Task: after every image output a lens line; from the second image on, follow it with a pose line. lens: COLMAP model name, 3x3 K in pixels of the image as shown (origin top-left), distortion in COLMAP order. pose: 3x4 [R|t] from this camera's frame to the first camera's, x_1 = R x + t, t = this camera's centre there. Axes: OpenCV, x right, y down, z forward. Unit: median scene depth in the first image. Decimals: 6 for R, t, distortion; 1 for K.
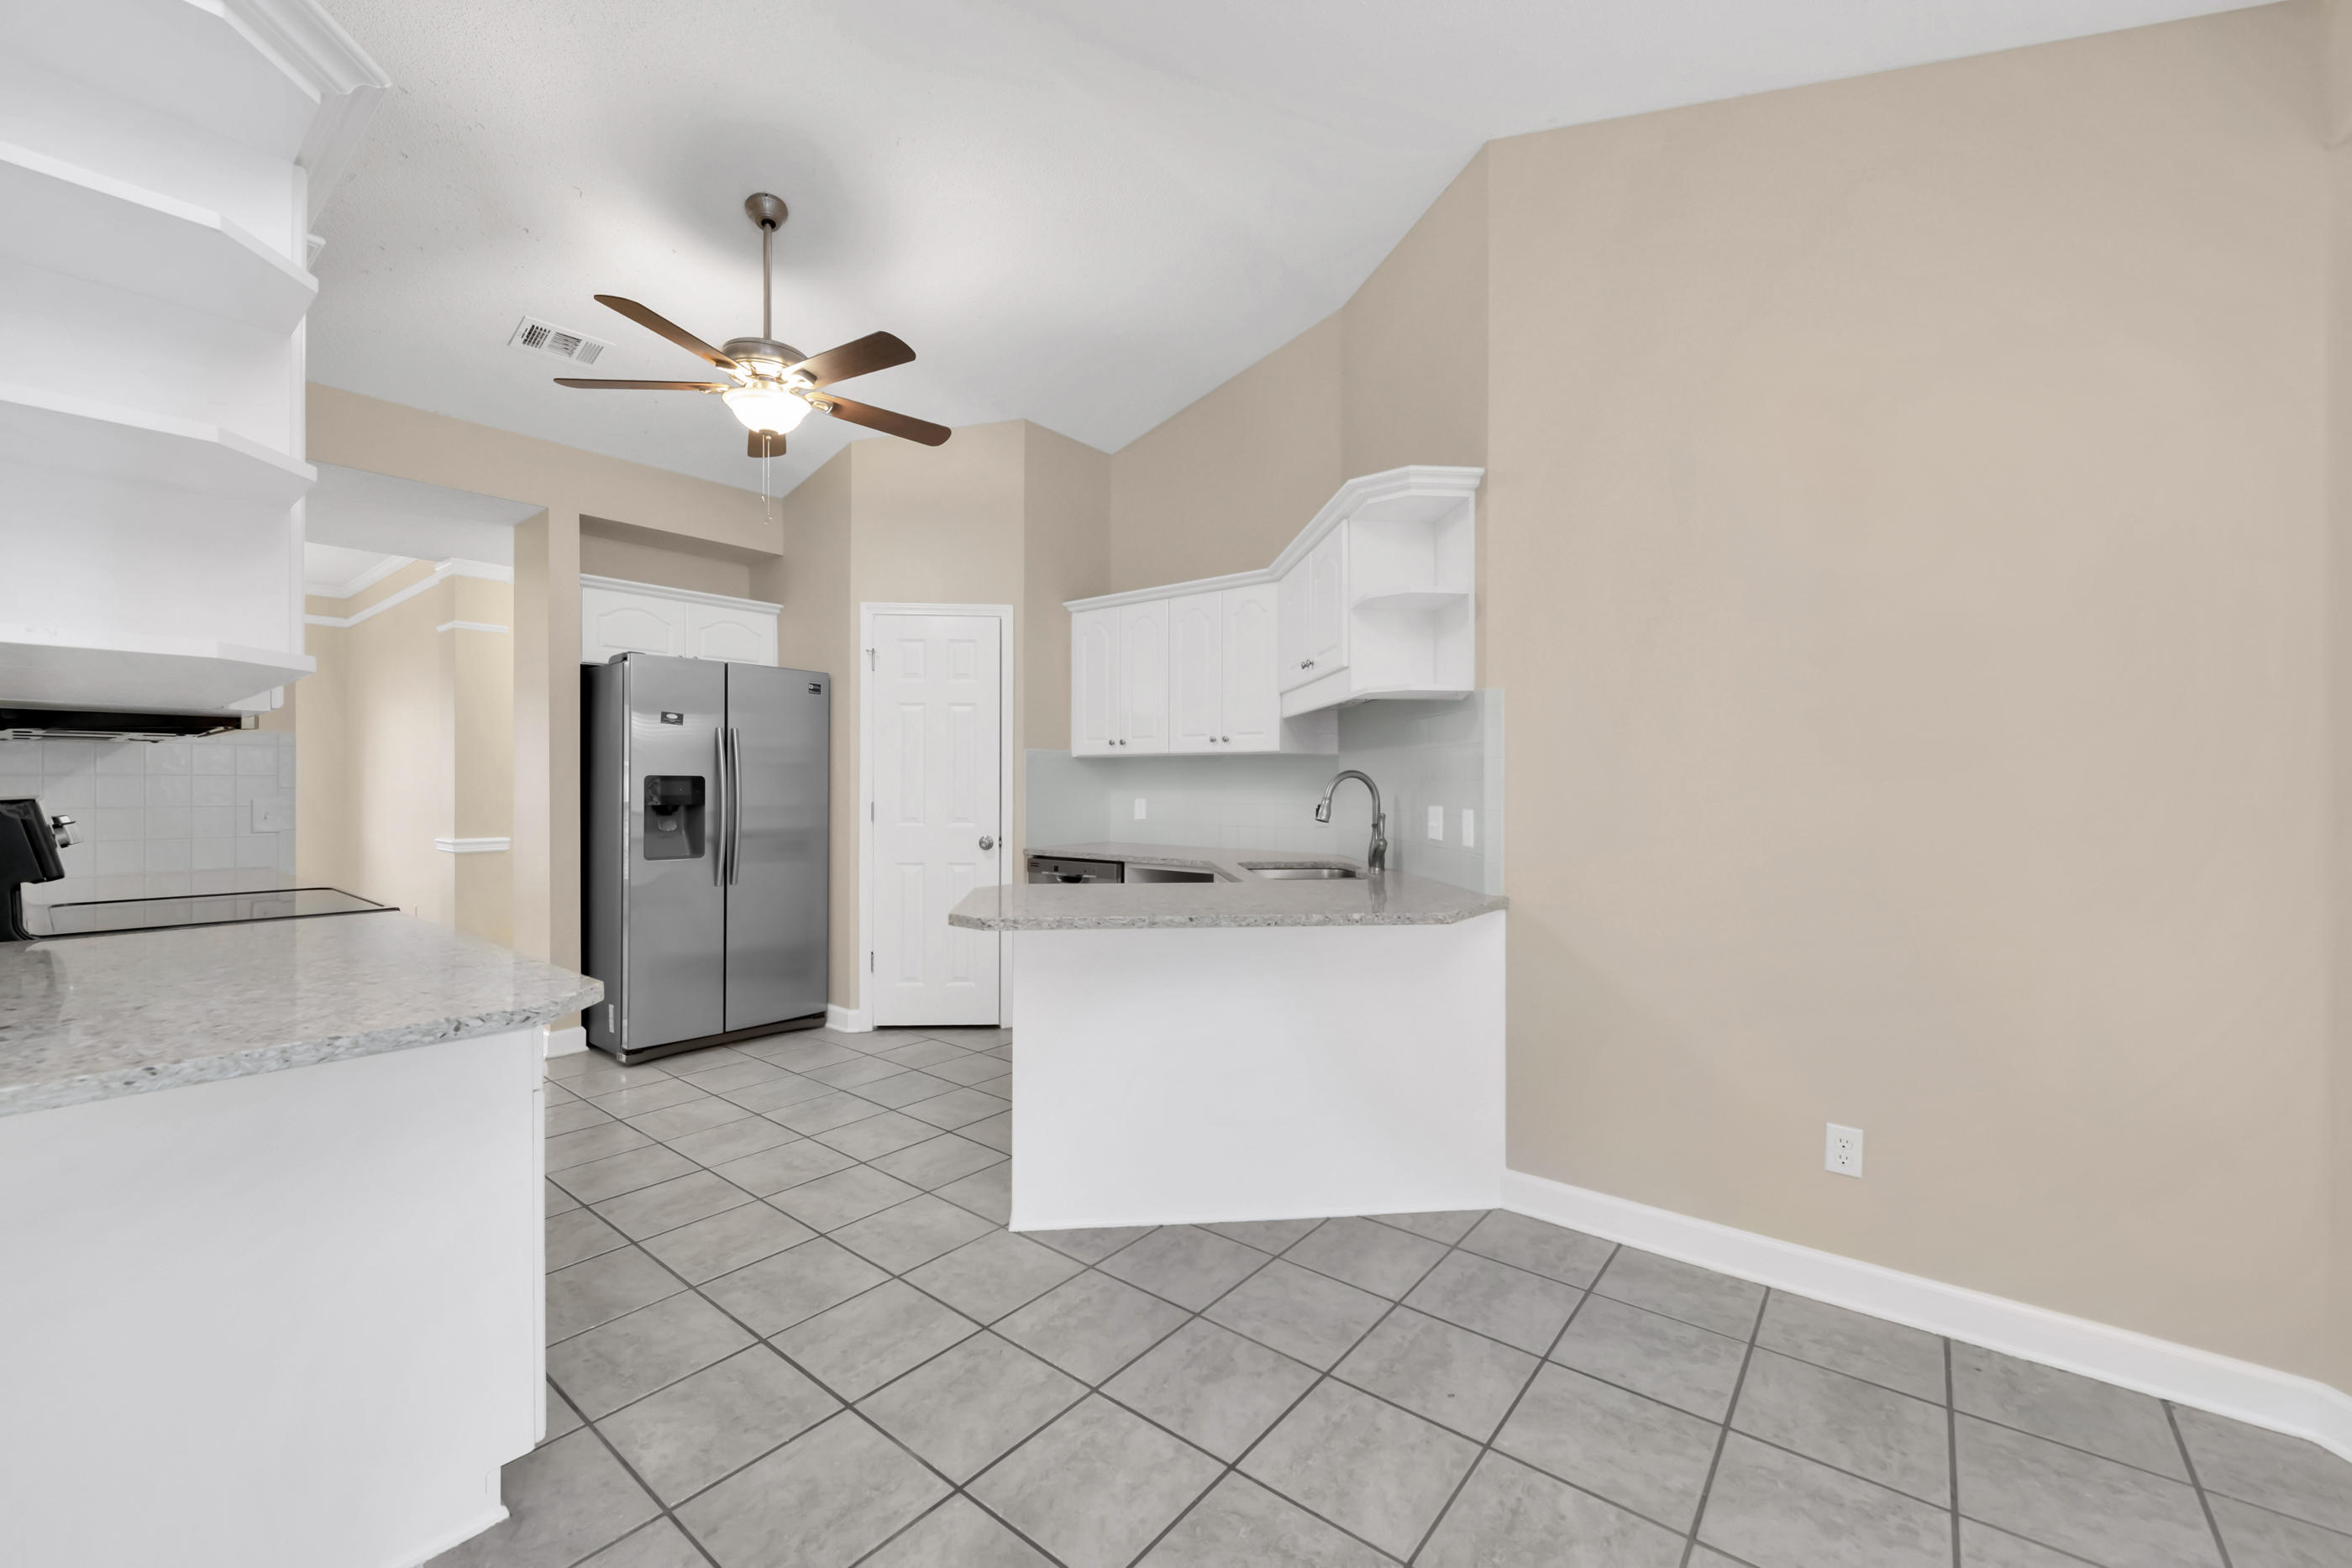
lens RADIAL K [[957.8, 0, 1187.8], [0, 957.8, 778.5], [0, 0, 1]] dist [0.002714, -0.004262]
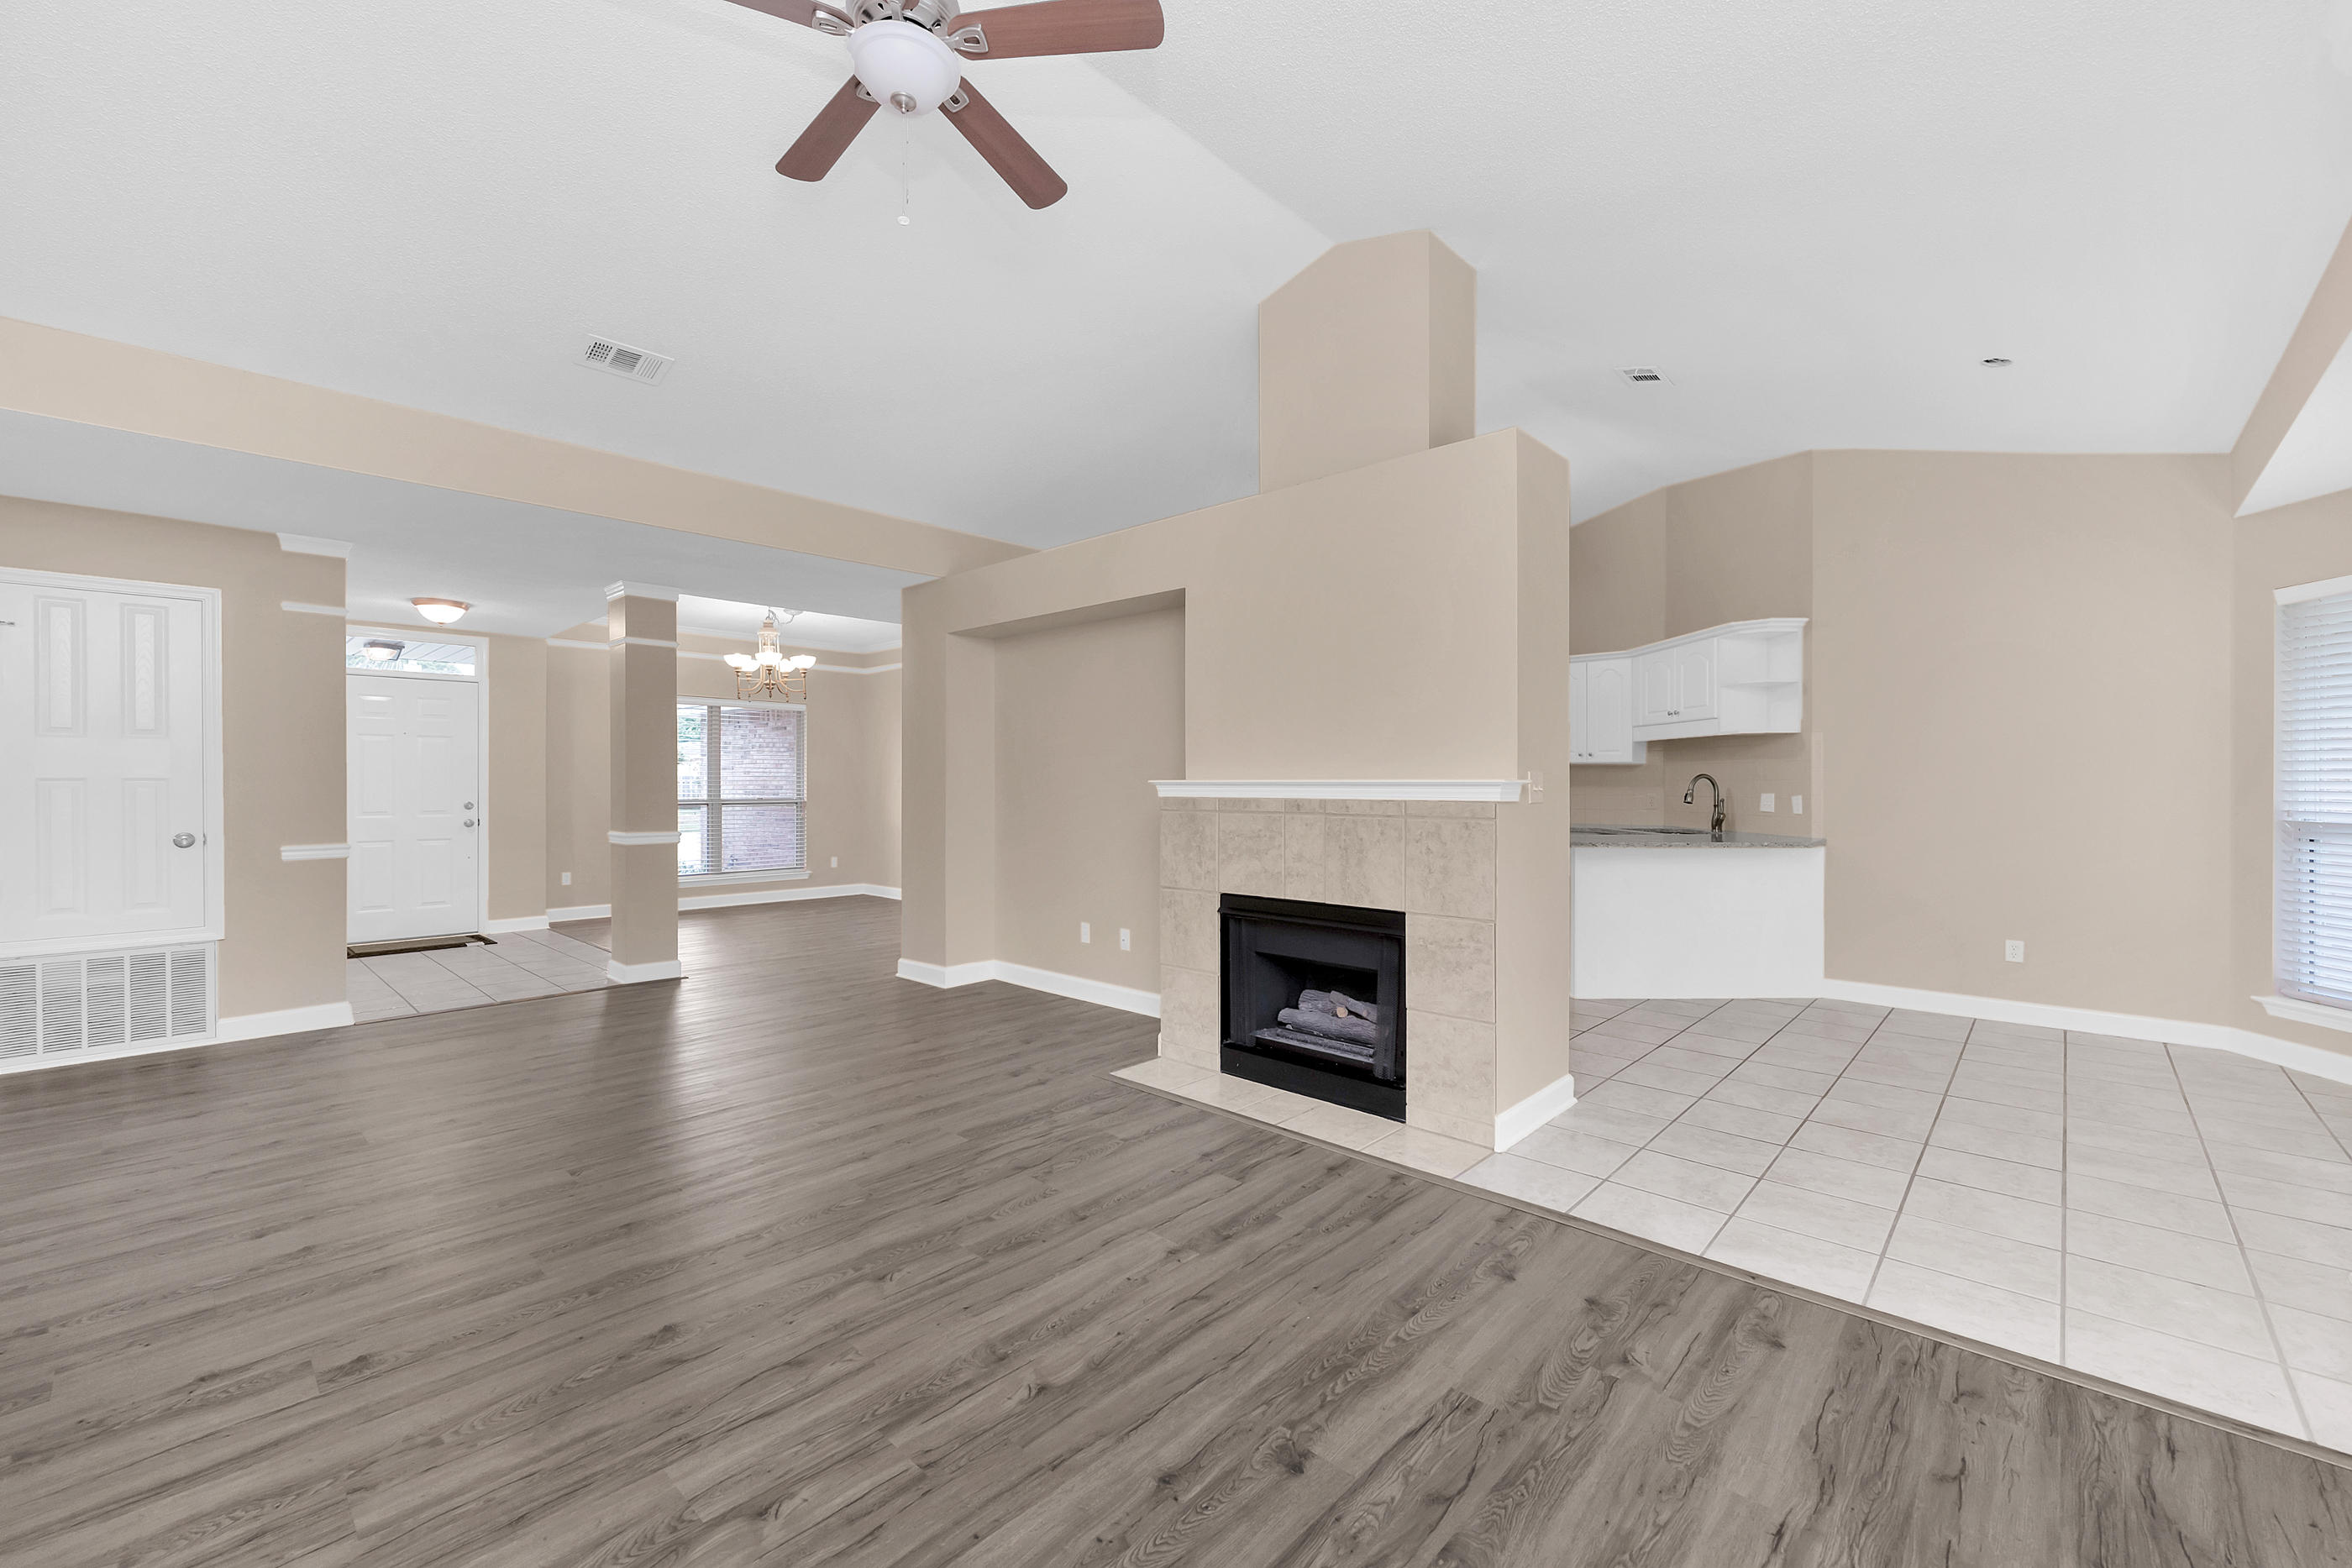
lens RADIAL K [[957.8, 0, 1187.3], [0, 957.8, 775.5], [0, 0, 1]] dist [0.002714, -0.004262]
pose [[0.998387, -0.000584, -0.056769, -0.628825], [0.000082, 0.999961, -0.008840, 0.008433], [0.056772, 0.008821, 0.998348, -0.753485]]
